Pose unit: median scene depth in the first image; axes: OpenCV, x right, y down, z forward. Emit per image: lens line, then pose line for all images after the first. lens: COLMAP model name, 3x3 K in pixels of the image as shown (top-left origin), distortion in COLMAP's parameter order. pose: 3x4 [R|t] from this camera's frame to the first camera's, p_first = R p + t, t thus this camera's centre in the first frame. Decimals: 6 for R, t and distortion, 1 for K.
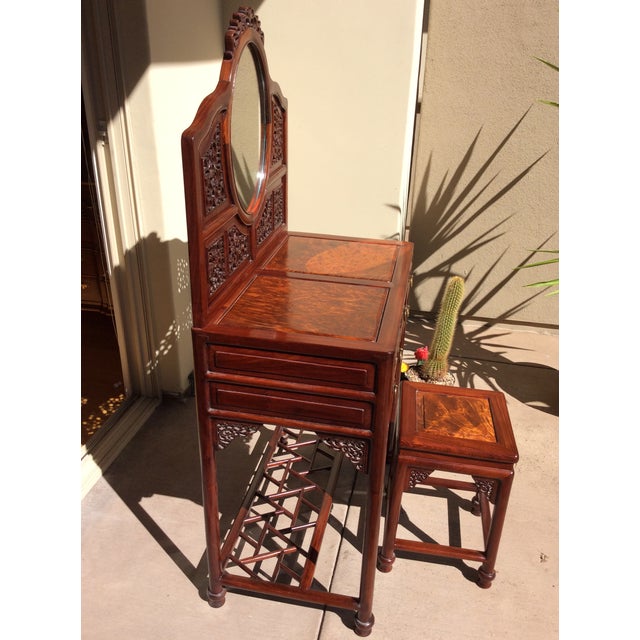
lens RADIAL K [[581.4, 0, 320.0], [0, 581.4, 320.0], [0, 0, 1]] dist [0.136817, -0.260563]
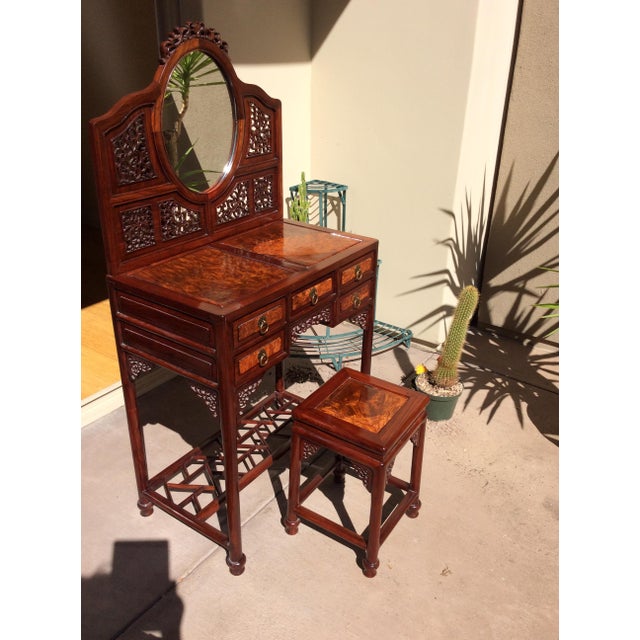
lens RADIAL K [[581.4, 0, 320.0], [0, 581.4, 320.0], [0, 0, 1]] dist [0.136817, -0.260563]
pose [[0.915933, 0.166056, -0.365365, 0.301694], [-0.168785, 0.985343, 0.024706, 0.000481], [0.364113, 0.039039, 0.930536, -0.004972]]
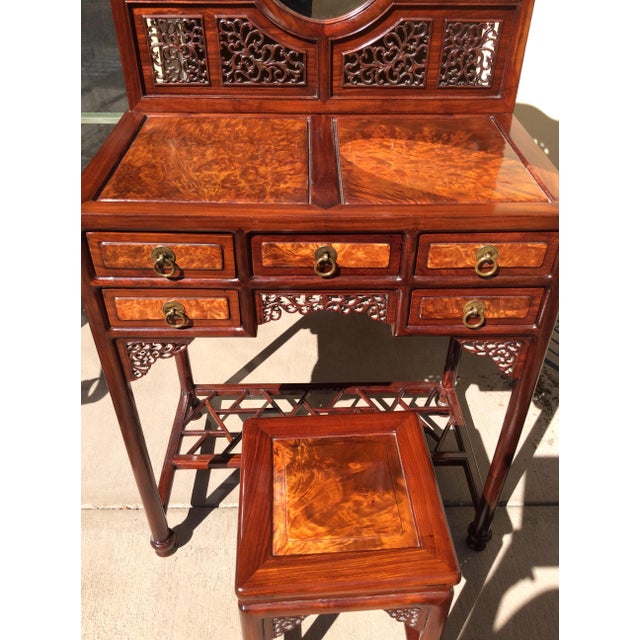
lens RADIAL K [[581.4, 0, 320.0], [0, 581.4, 320.0], [0, 0, 1]] dist [0.136817, -0.260563]
pose [[0.216670, 0.580635, -0.784804, 0.329575], [-0.427007, 0.779288, 0.458666, -0.120633], [0.877906, 0.235737, 0.416783, 0.419723]]
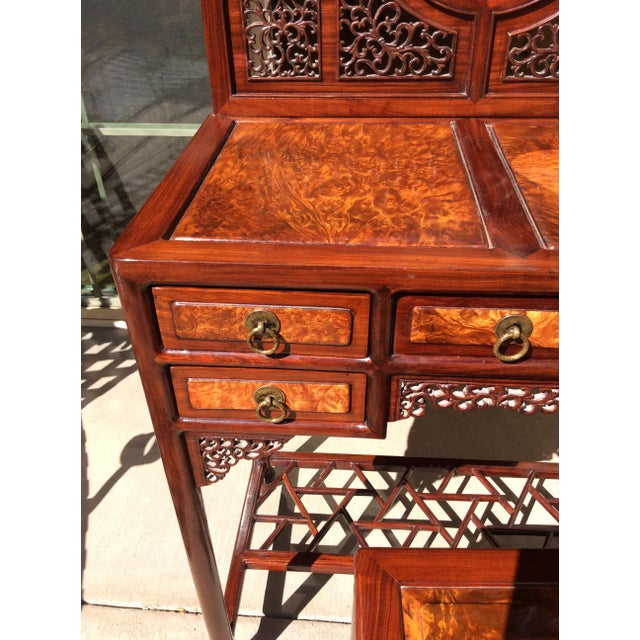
lens RADIAL K [[593.2, 0, 320.0], [0, 593.2, 320.0], [0, 0, 1]] dist [0.135467, -0.255547]
pose [[0.122176, 0.557737, -0.820976, 0.226076], [-0.409254, 0.781889, 0.470278, -0.078315], [0.904204, 0.278531, 0.323784, 0.418854]]
